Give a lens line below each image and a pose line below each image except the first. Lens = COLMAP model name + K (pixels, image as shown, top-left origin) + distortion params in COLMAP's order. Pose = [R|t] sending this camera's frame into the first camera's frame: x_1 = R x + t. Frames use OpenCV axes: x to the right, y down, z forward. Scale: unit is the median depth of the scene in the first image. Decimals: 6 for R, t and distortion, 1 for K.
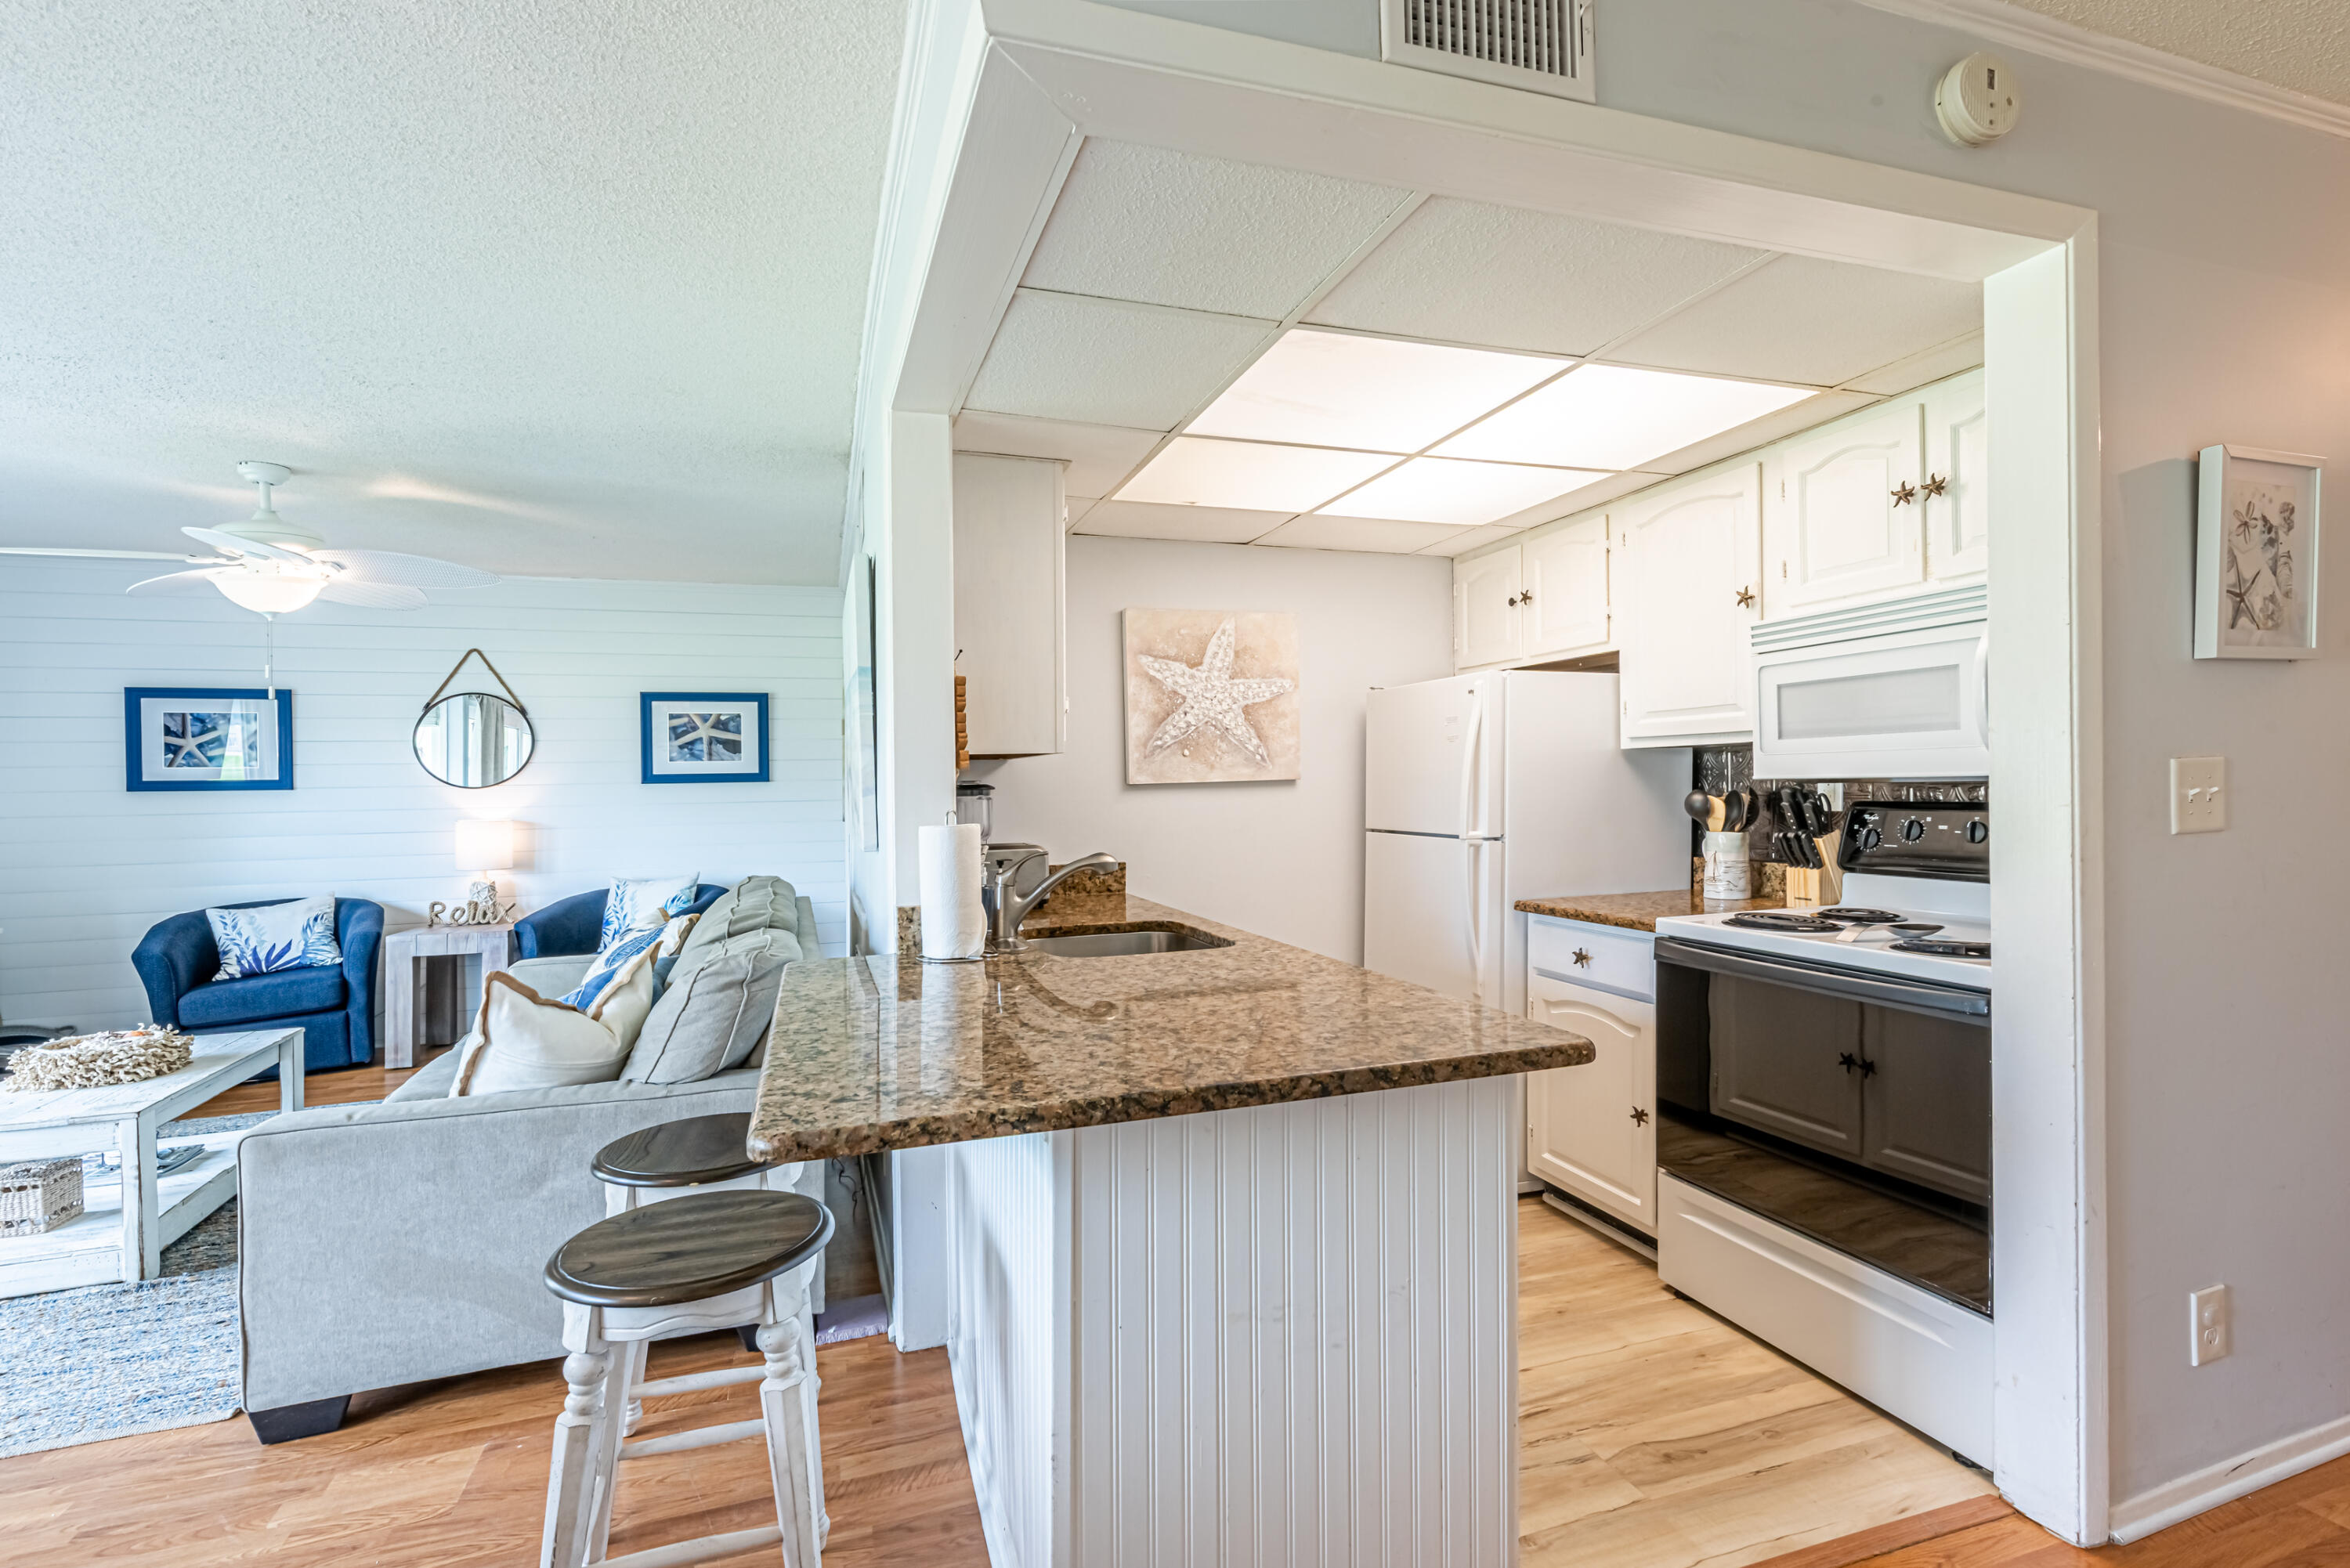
lens RADIAL K [[1046.8, 0, 1143.4], [0, 1046.8, 795.8], [0, 0, 1]] dist [0.011047, -0.001482]
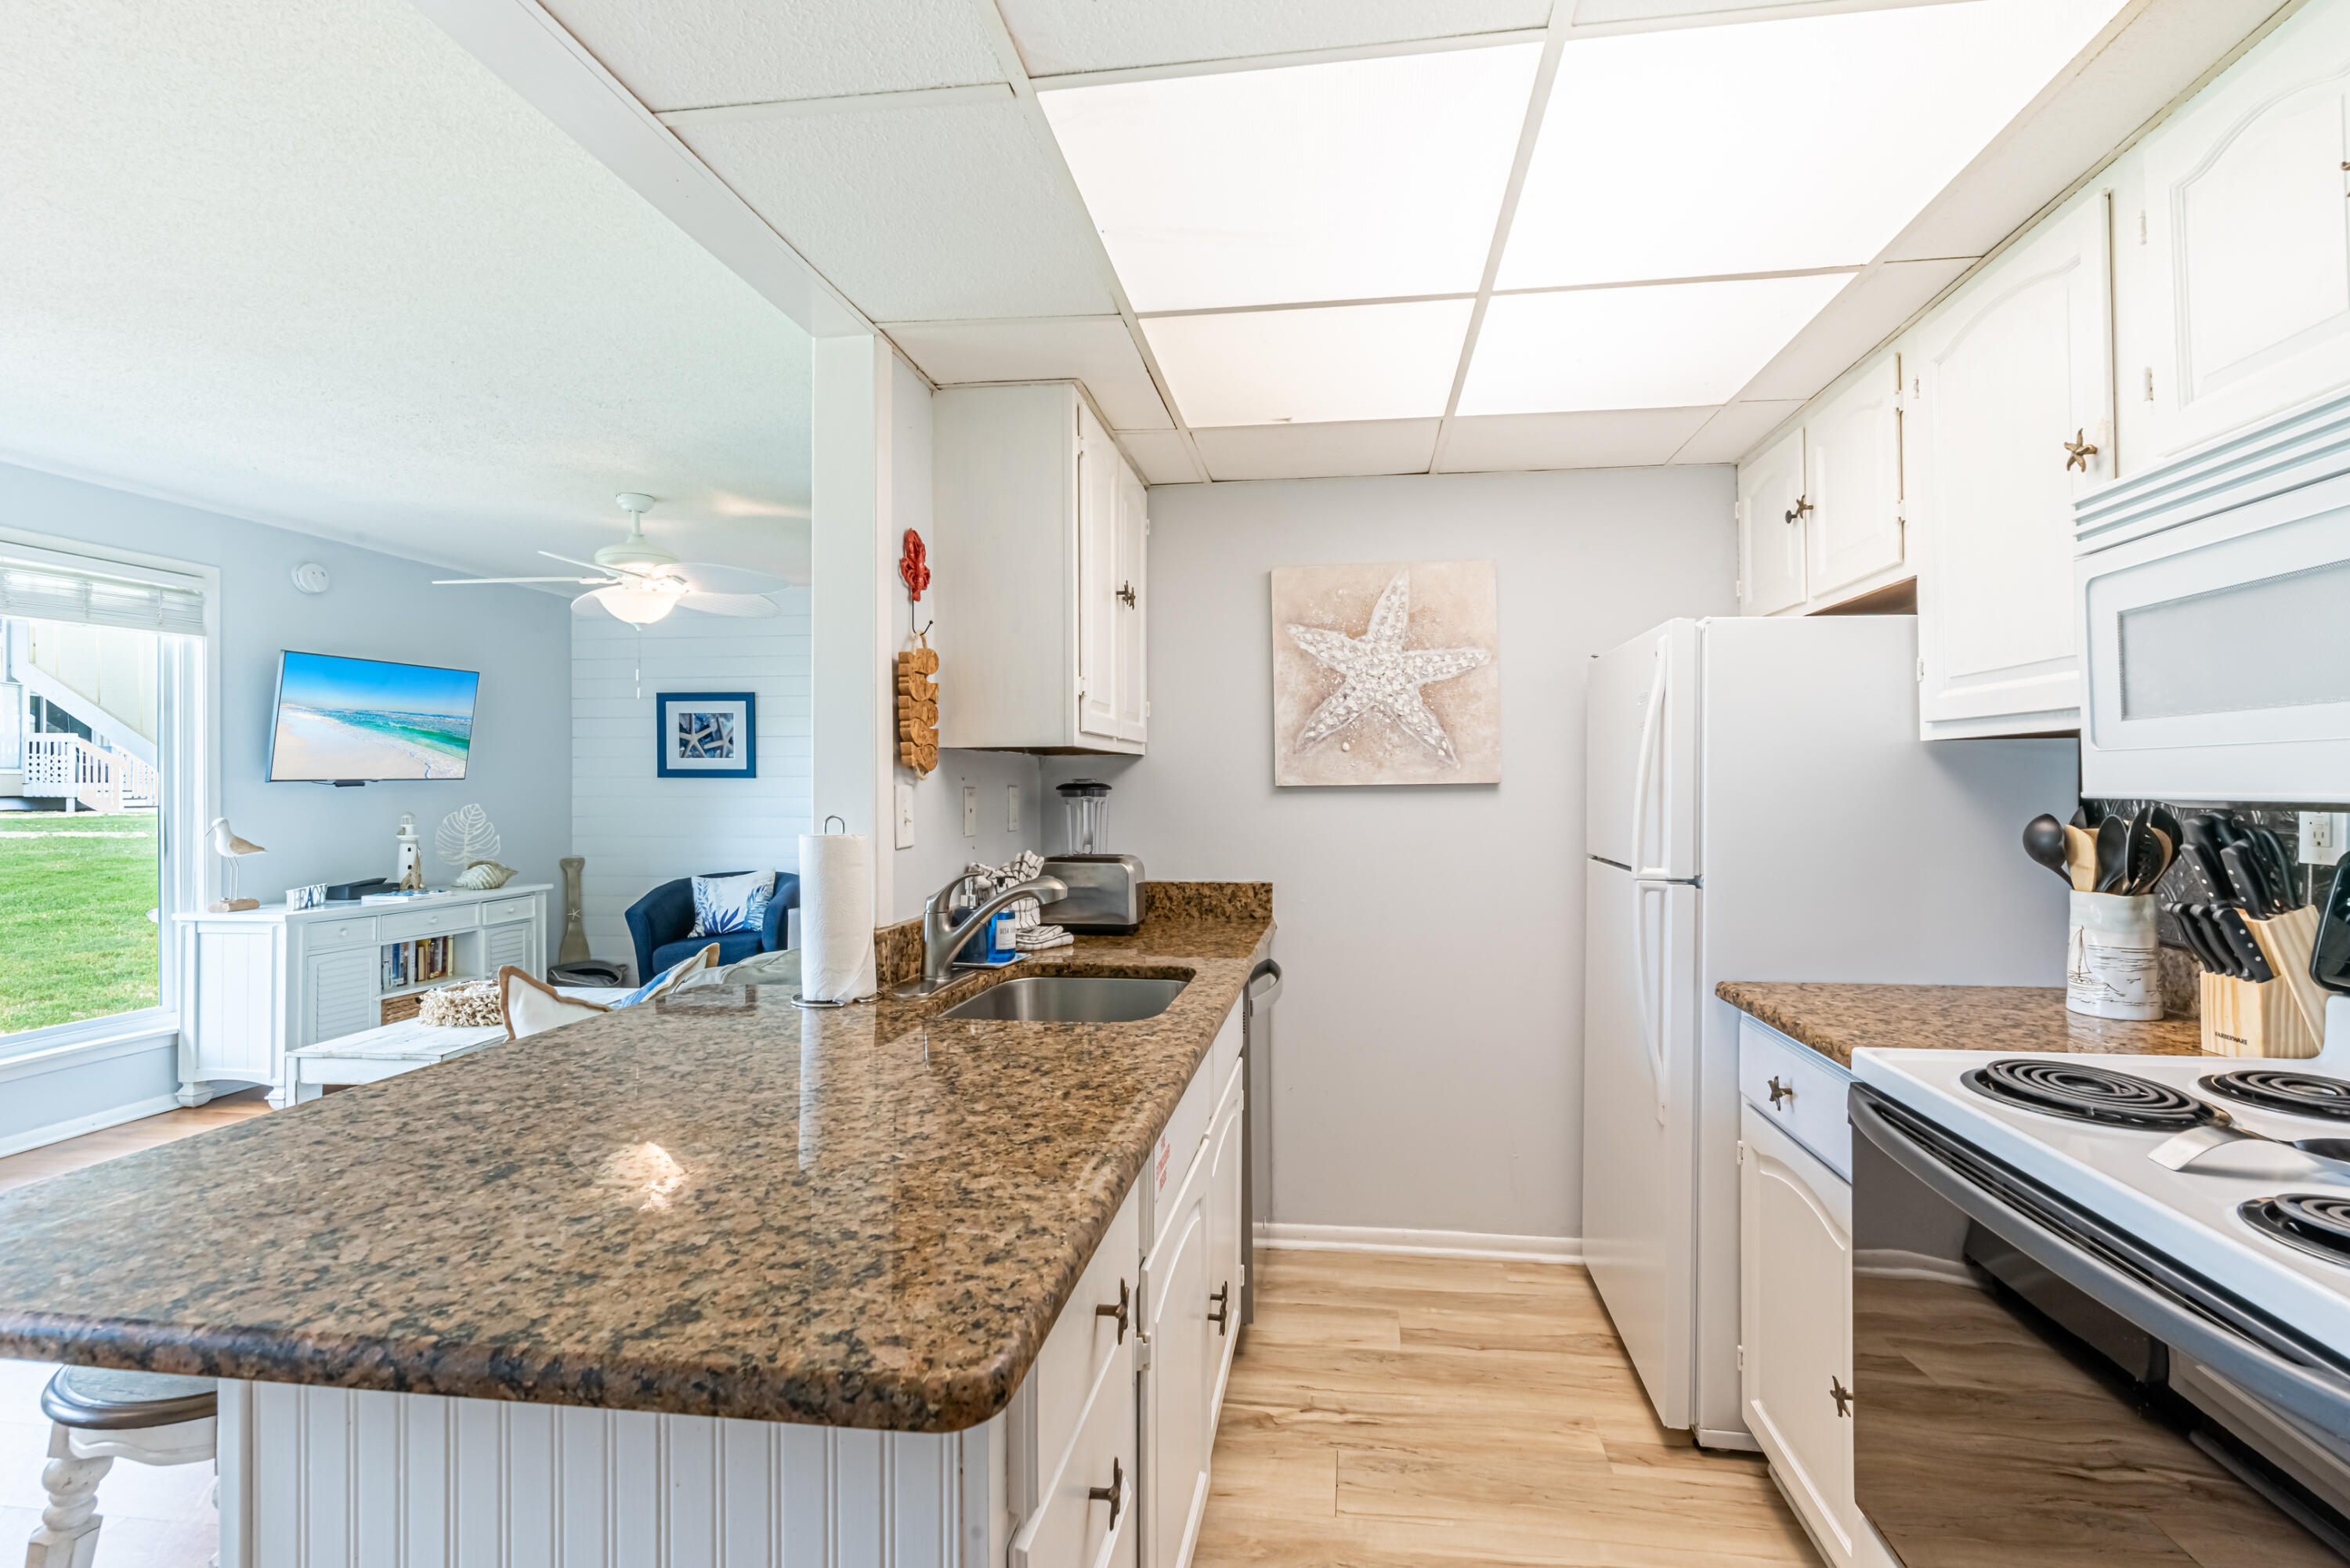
lens RADIAL K [[1046.8, 0, 1234.0], [0, 1046.8, 777.4], [0, 0, 1]] dist [0.011047, -0.001482]
pose [[0.914253, 0.013053, -0.404933, 0.259359], [-0.018038, 0.999801, -0.008497, -0.008963], [0.404742, 0.015072, 0.914307, 0.228255]]
